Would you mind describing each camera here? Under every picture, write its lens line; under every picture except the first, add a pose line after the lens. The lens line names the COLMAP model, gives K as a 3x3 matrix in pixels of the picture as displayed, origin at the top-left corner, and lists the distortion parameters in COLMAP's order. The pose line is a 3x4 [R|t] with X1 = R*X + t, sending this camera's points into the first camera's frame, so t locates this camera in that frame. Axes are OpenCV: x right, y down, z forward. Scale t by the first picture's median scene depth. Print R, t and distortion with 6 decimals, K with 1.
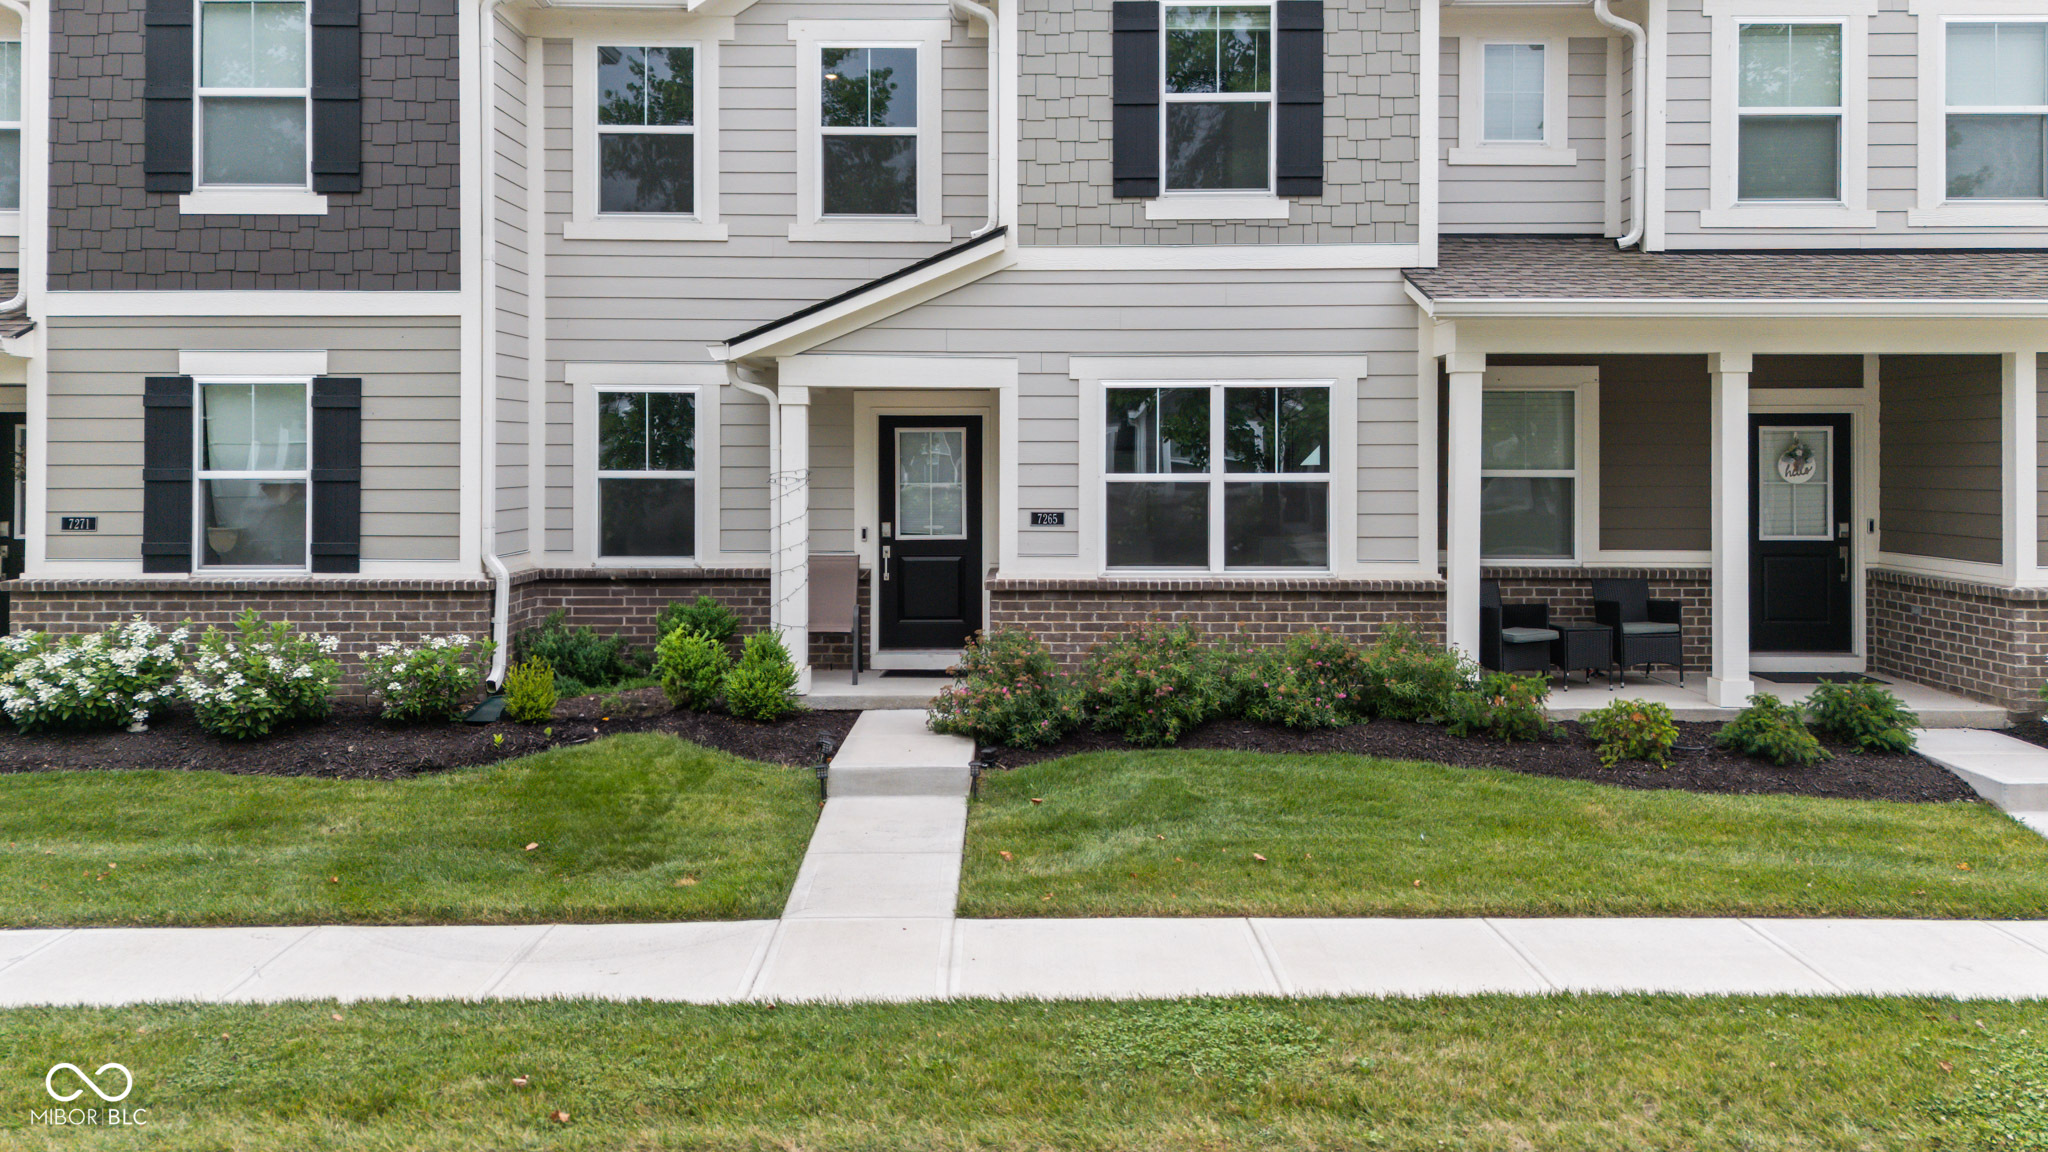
lens RADIAL K [[1544.7, 0, 1005.0], [0, 1544.7, 452.6], [0, 0, 1]] dist [0.072783, -0.058794]
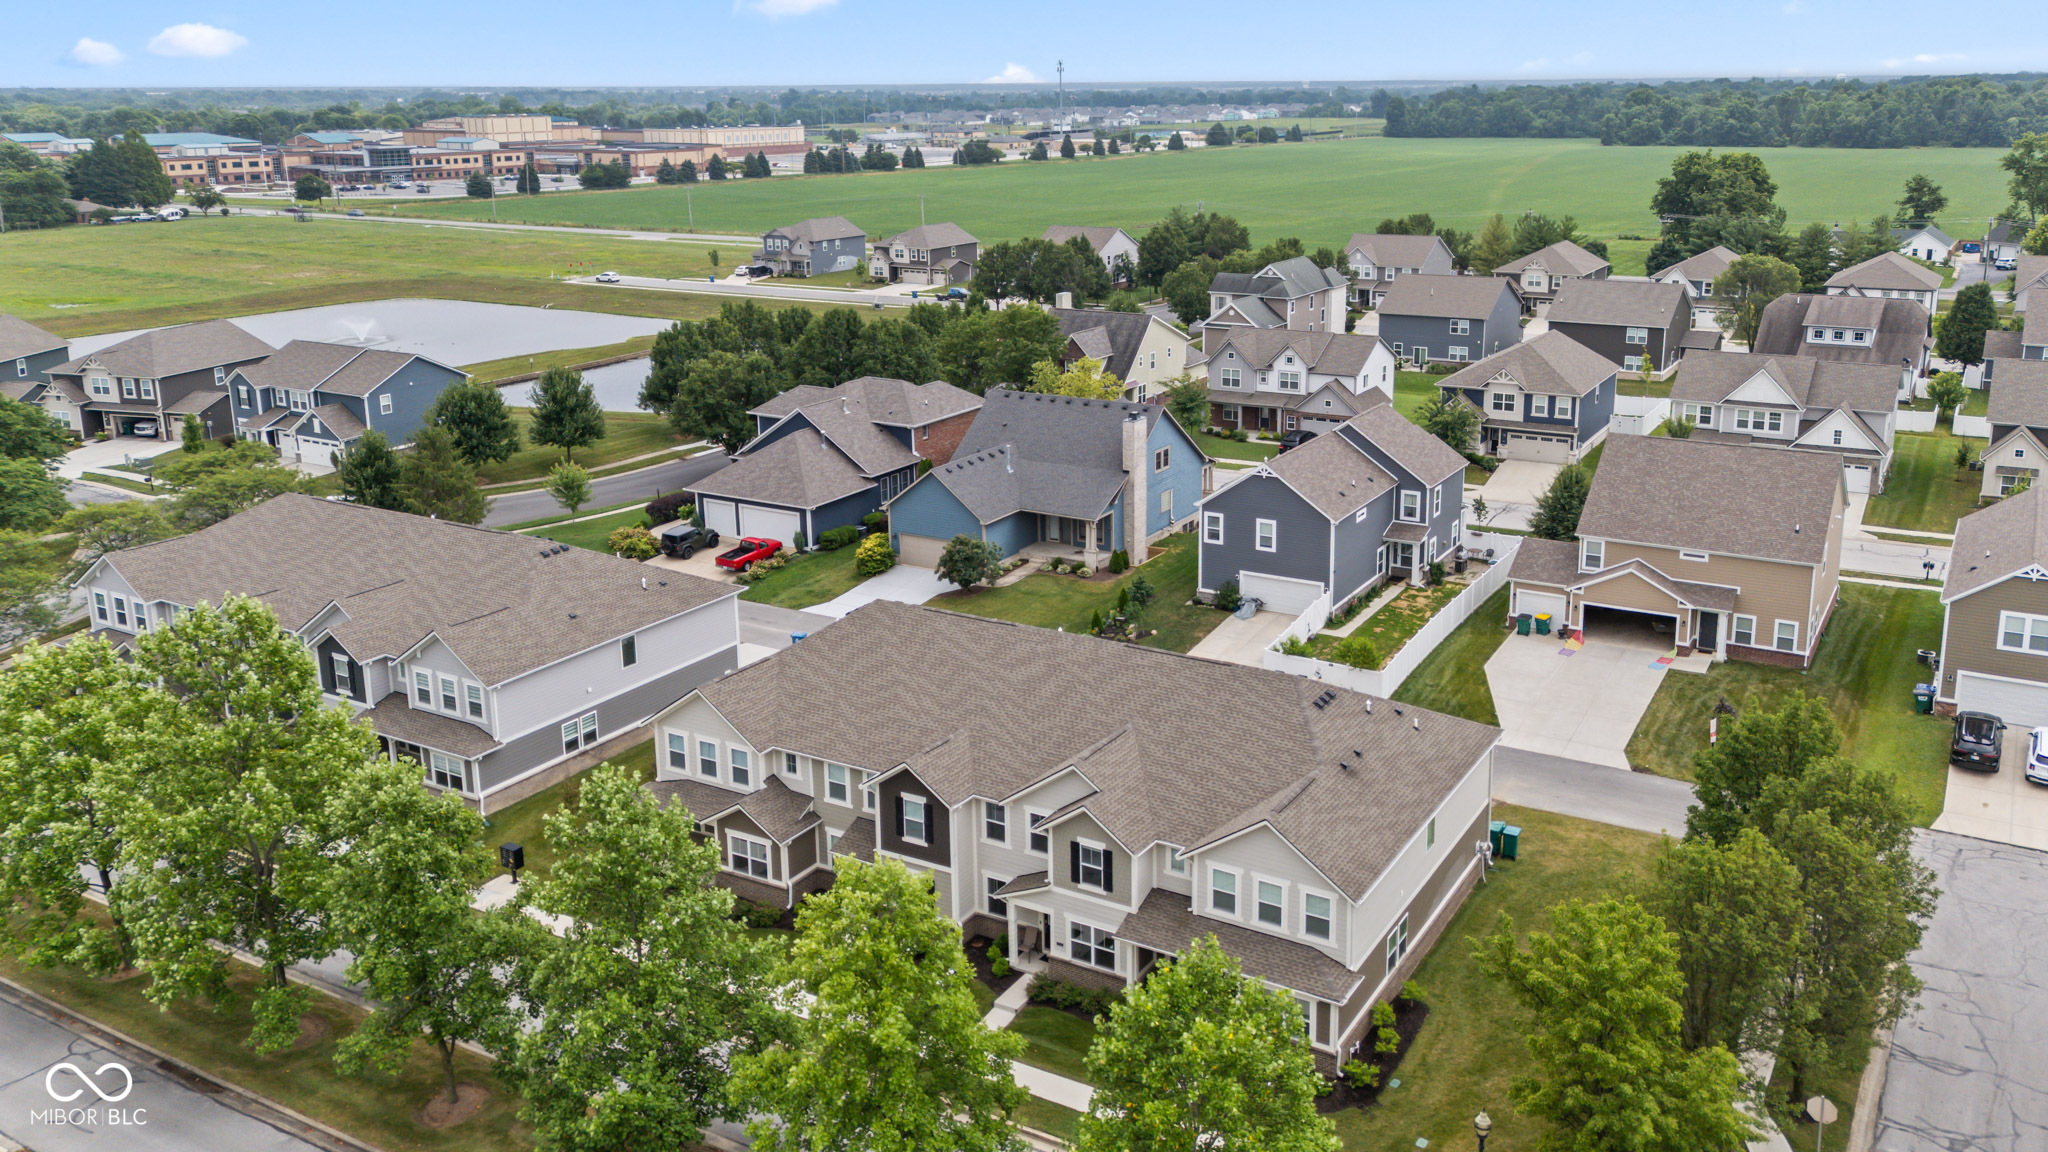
lens RADIAL K [[1611.2, 0, 1096.7], [0, 1611.2, 459.3], [0, 0, 1]] dist [0.080214, -0.100707]
pose [[0.869105, 0.100148, -0.484383, 2.239881], [0.013404, 0.974160, 0.225462, -2.368824], [0.494446, -0.202443, 0.845305, -2.611281]]
